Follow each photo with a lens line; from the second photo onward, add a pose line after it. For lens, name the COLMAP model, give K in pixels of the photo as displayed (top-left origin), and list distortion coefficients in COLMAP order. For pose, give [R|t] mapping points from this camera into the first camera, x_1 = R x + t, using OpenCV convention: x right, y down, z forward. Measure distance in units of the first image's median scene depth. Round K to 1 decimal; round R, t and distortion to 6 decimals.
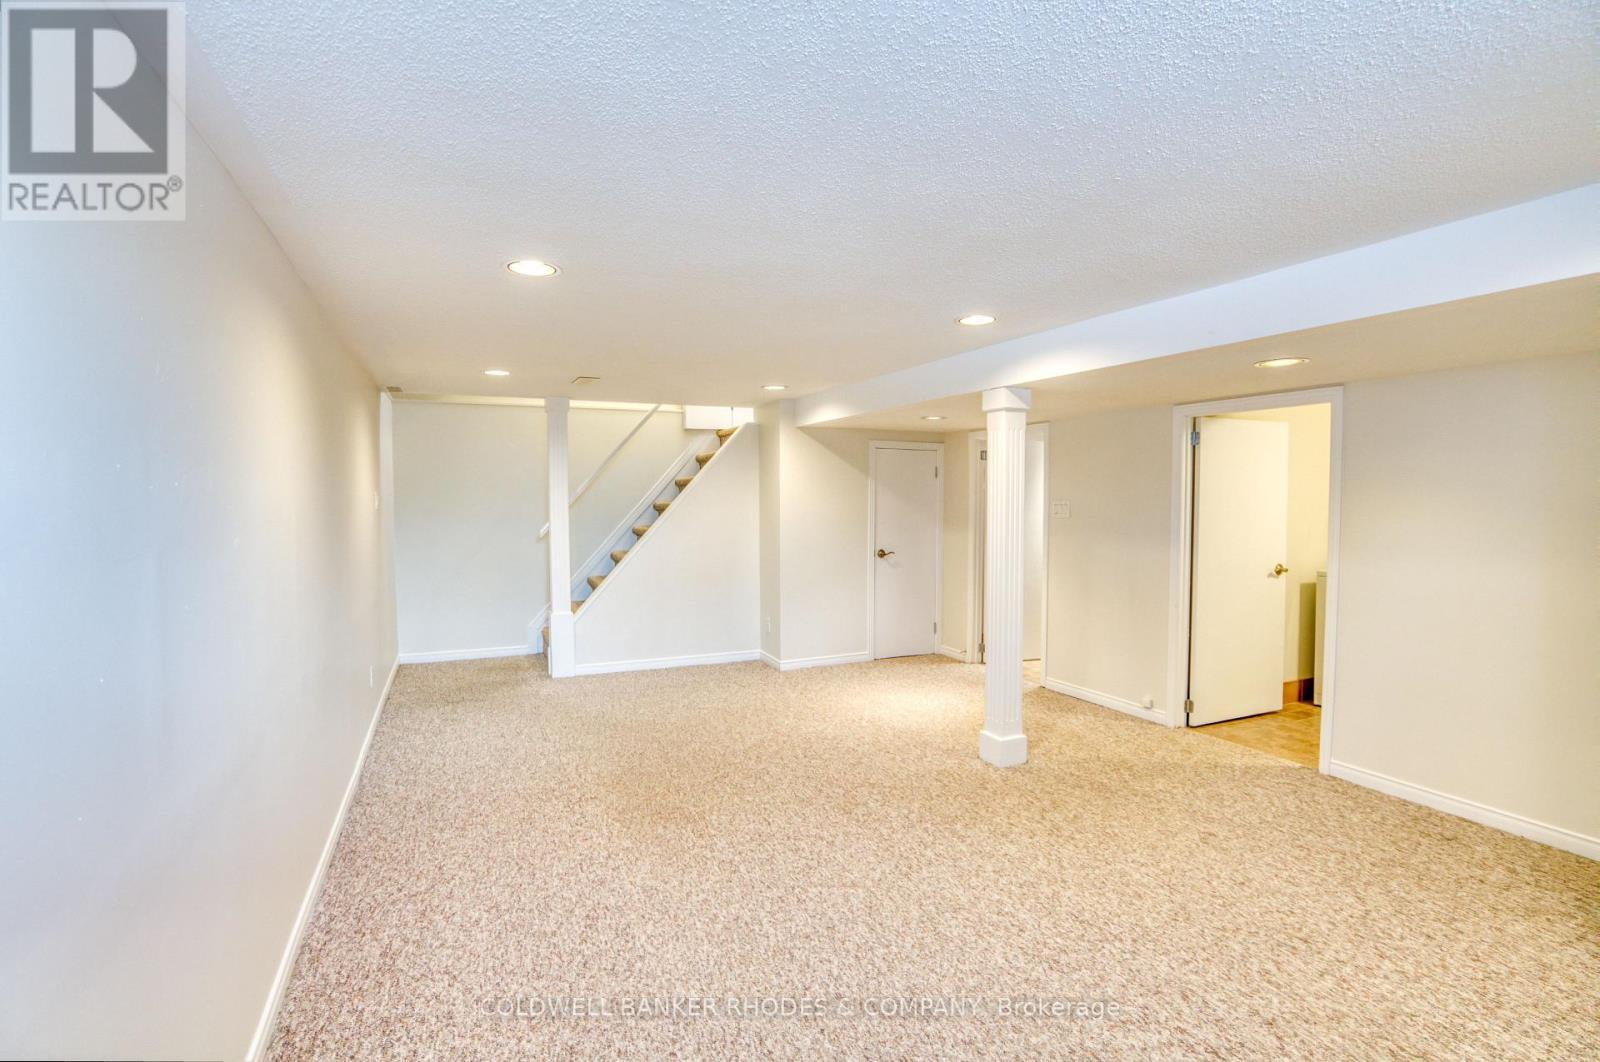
lens RADIAL K [[753.6, 0, 789.0], [0, 753.6, 530.6], [0, 0, 1]] dist [-0.056481, 0.014823]
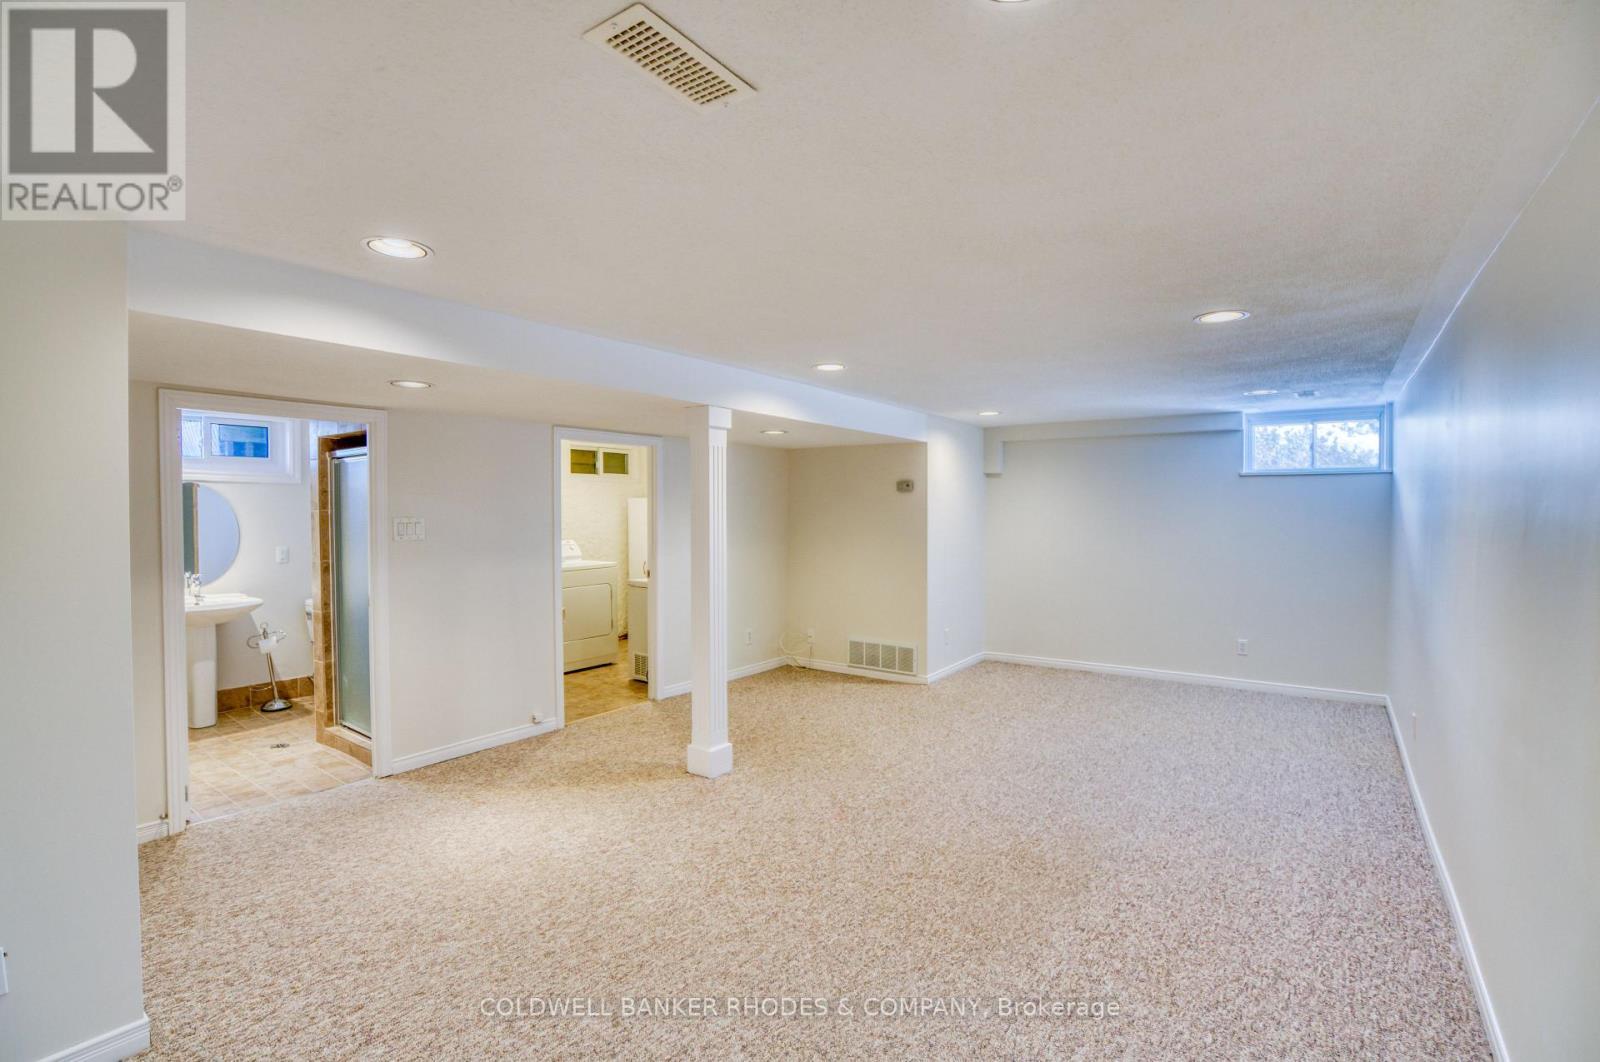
lens RADIAL K [[753.6, 0, 789.0], [0, 753.6, 530.6], [0, 0, 1]] dist [-0.056481, 0.014823]
pose [[-0.499339, -0.019824, 0.866180, -0.747937], [0.040119, 0.998137, 0.045972, -0.071895], [-0.865478, 0.057706, -0.497613, 1.612343]]
